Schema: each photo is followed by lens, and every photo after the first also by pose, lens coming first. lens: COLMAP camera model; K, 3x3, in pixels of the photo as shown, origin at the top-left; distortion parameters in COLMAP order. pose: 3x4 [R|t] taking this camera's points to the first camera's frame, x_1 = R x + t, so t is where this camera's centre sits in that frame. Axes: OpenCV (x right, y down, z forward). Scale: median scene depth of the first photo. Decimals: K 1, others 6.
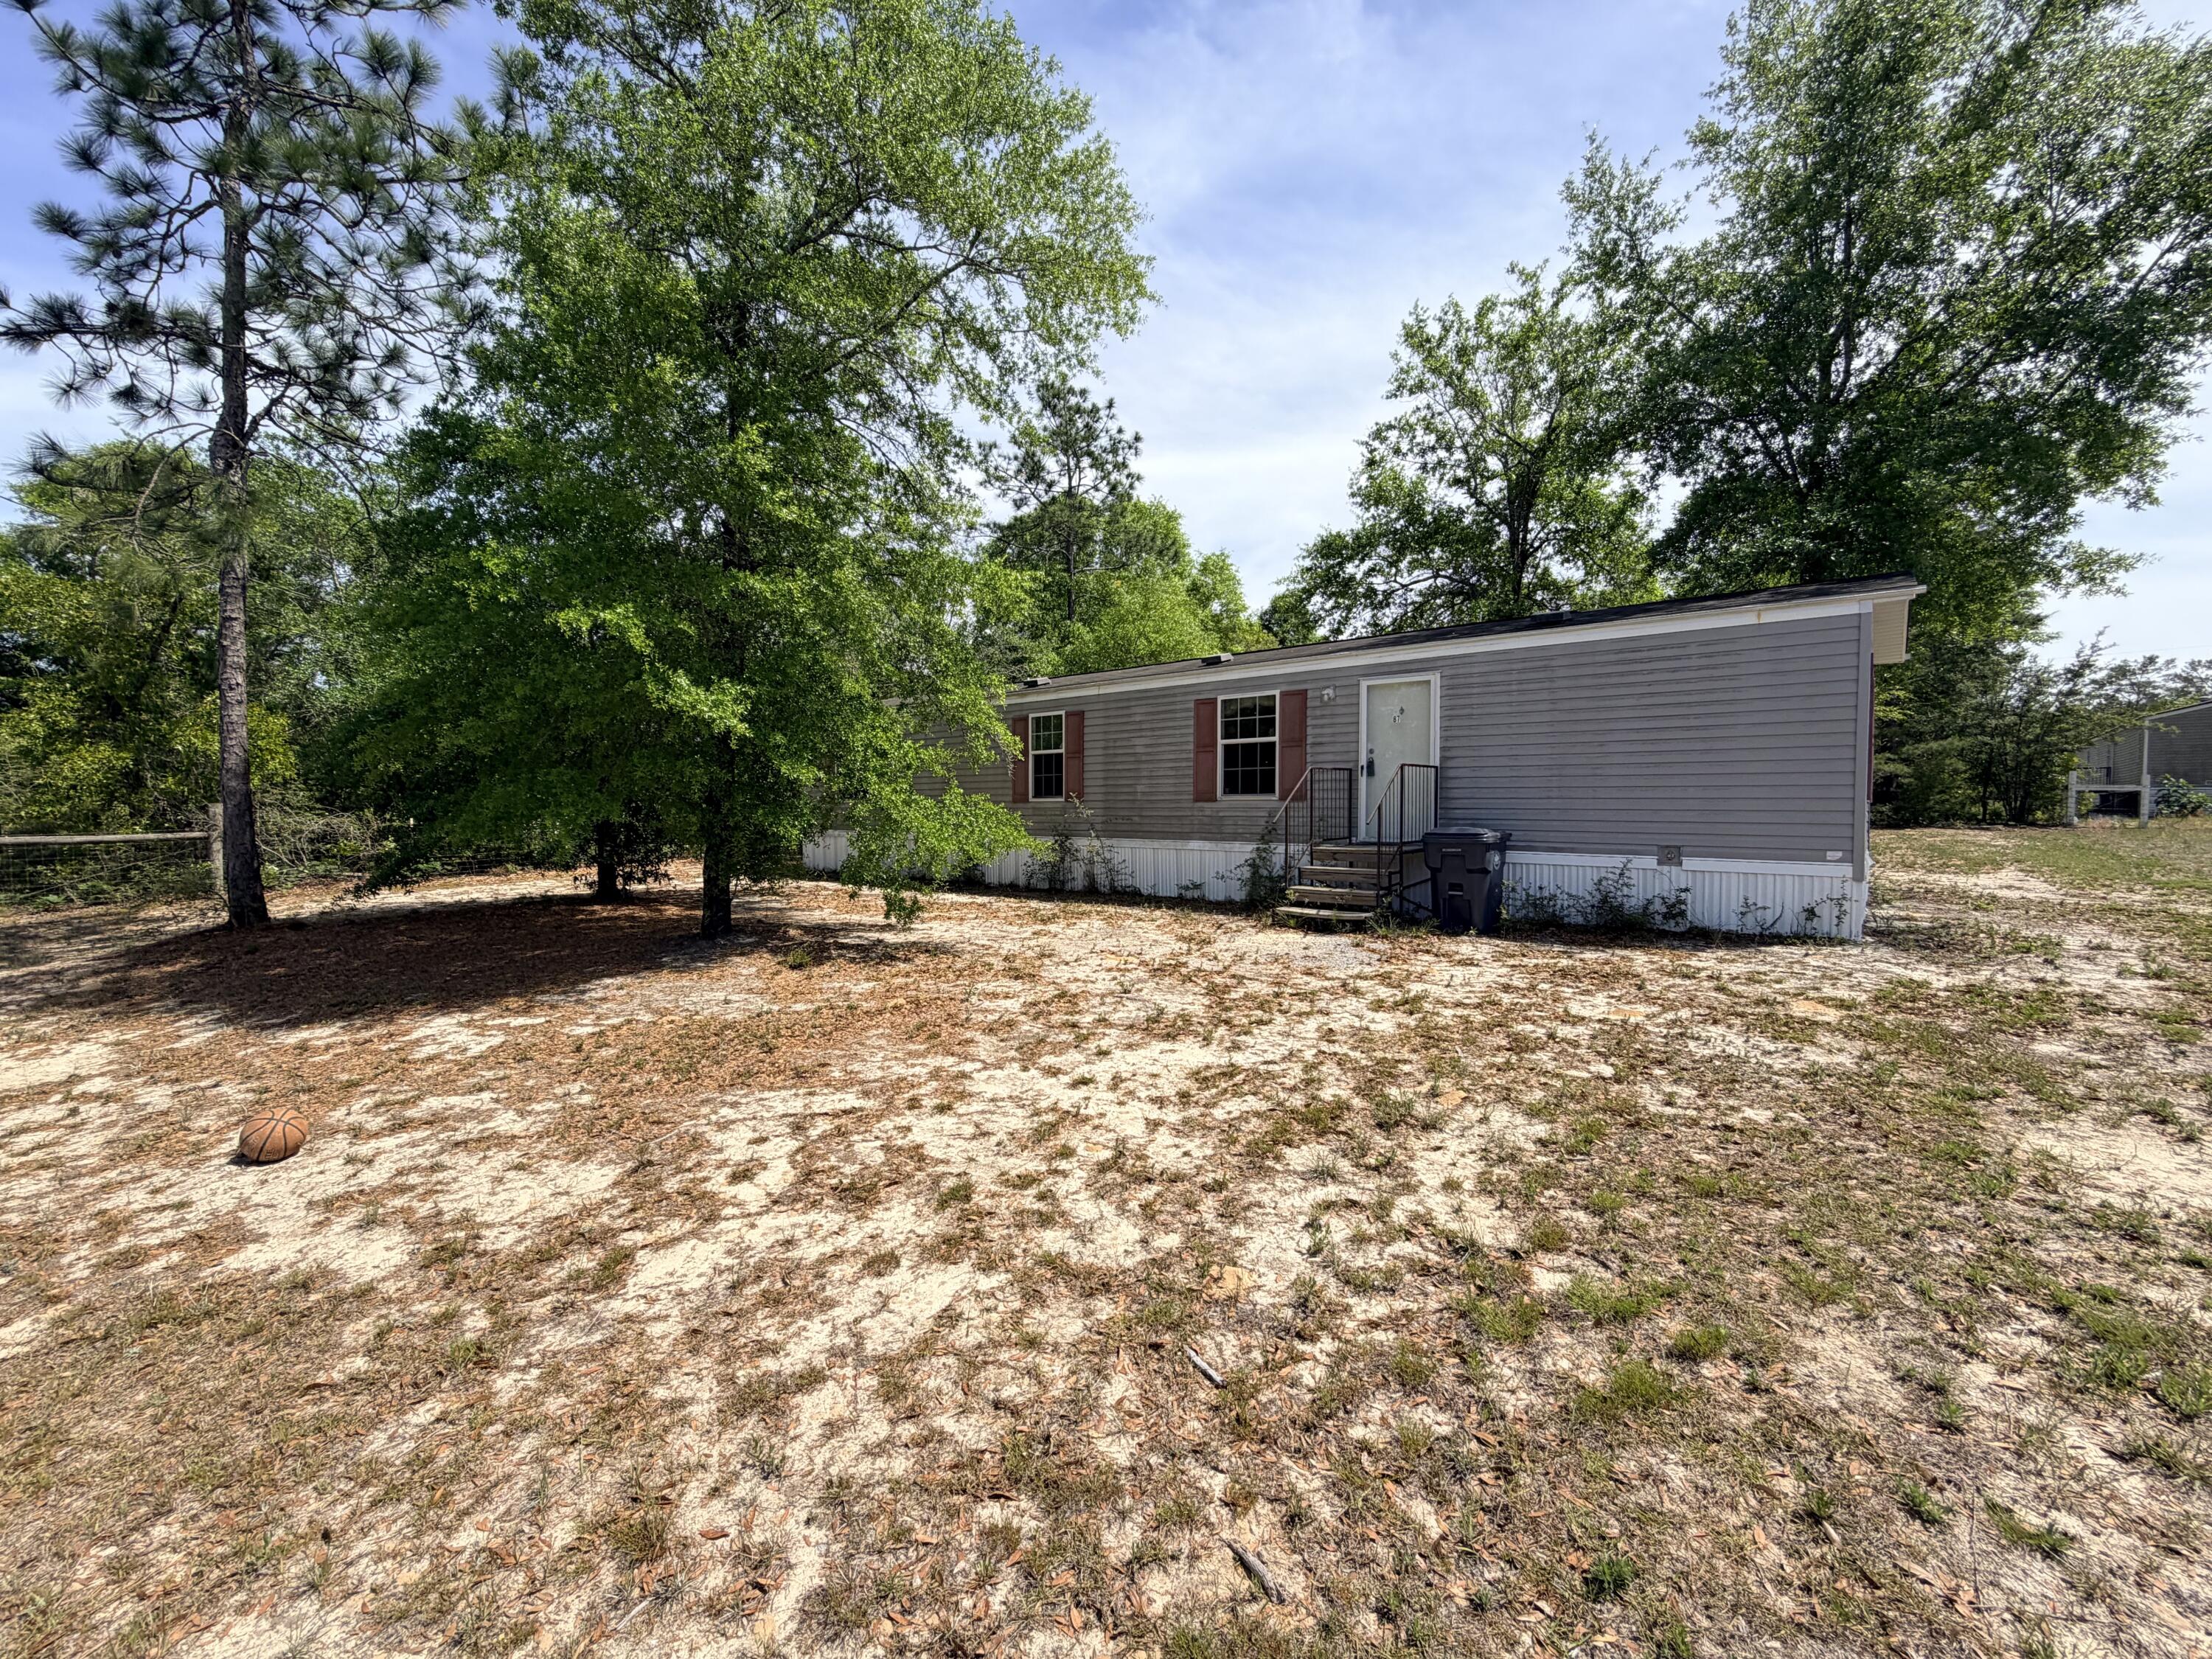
lens RADIAL K [[895.8, 0, 1104.8], [0, 895.8, 836.1], [0, 0, 1]] dist [-0.000845, 0.000305]
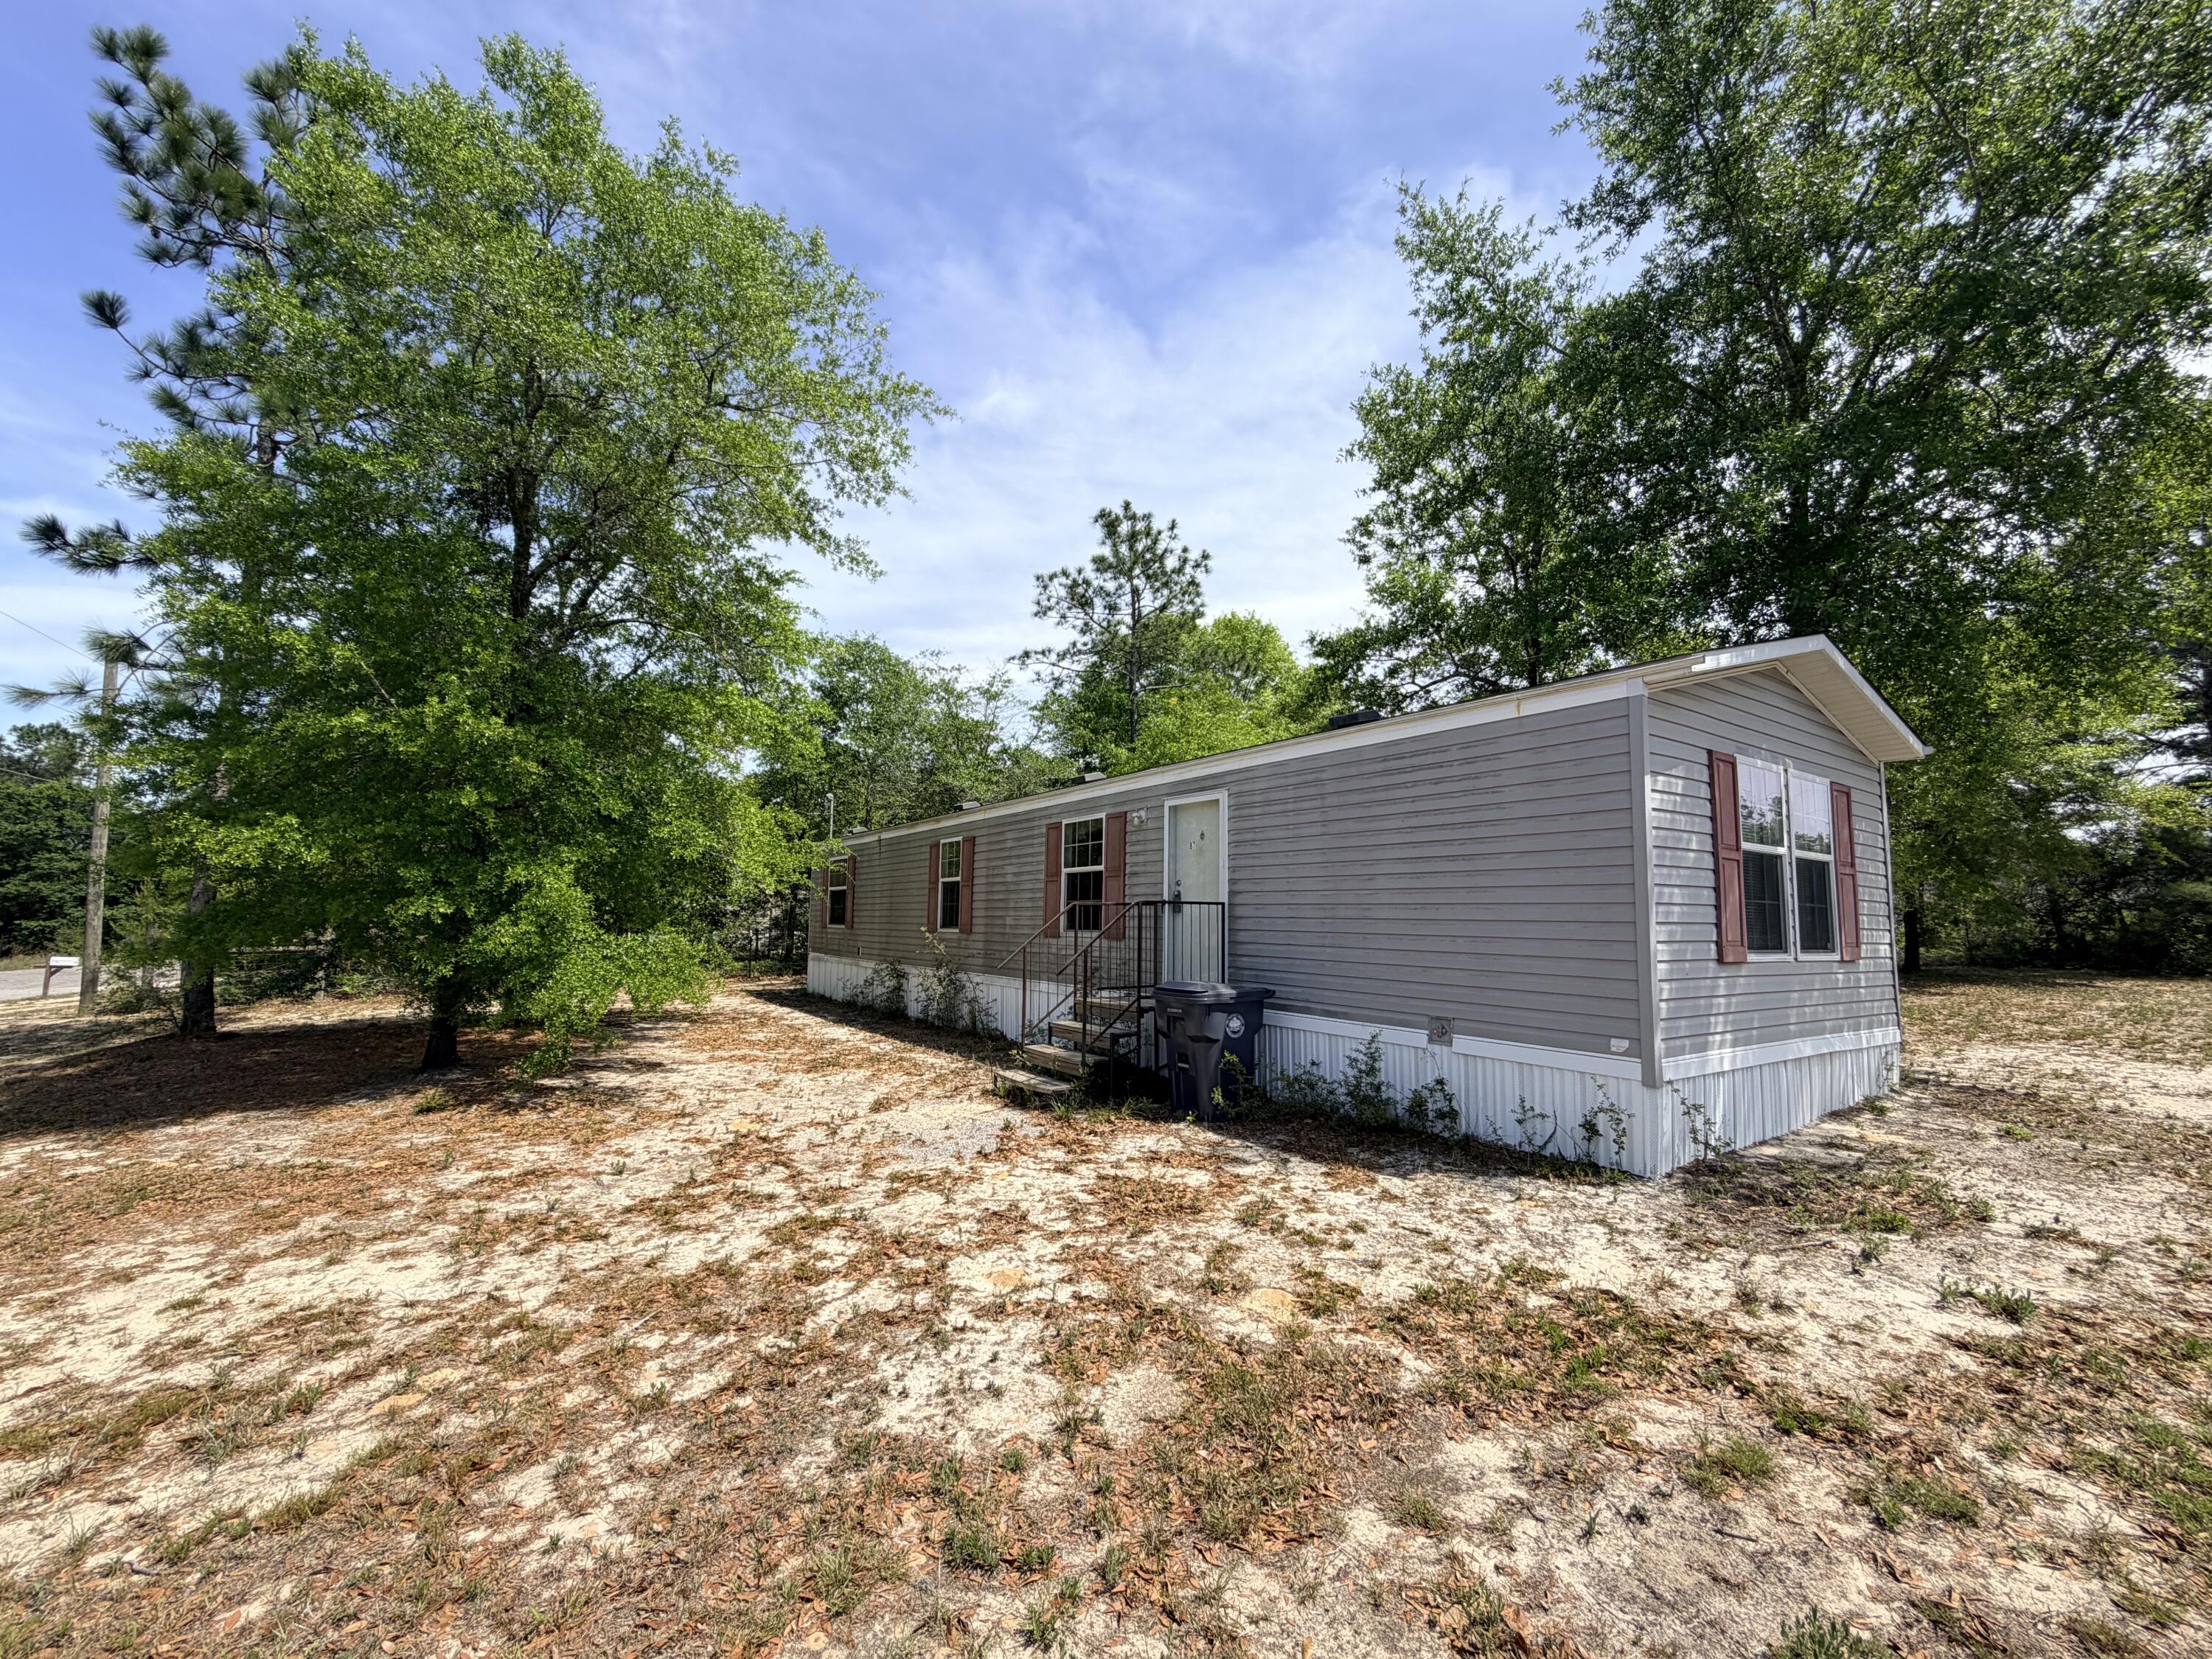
lens RADIAL K [[904.2, 0, 1106.0], [0, 904.2, 829.5], [0, 0, 1]] dist [-0.000346, -0.000330]
pose [[0.965404, -0.014393, -0.260363, 0.560177], [-0.021746, 0.990554, -0.135390, -0.034817], [0.259852, 0.136367, 0.955971, 0.203915]]
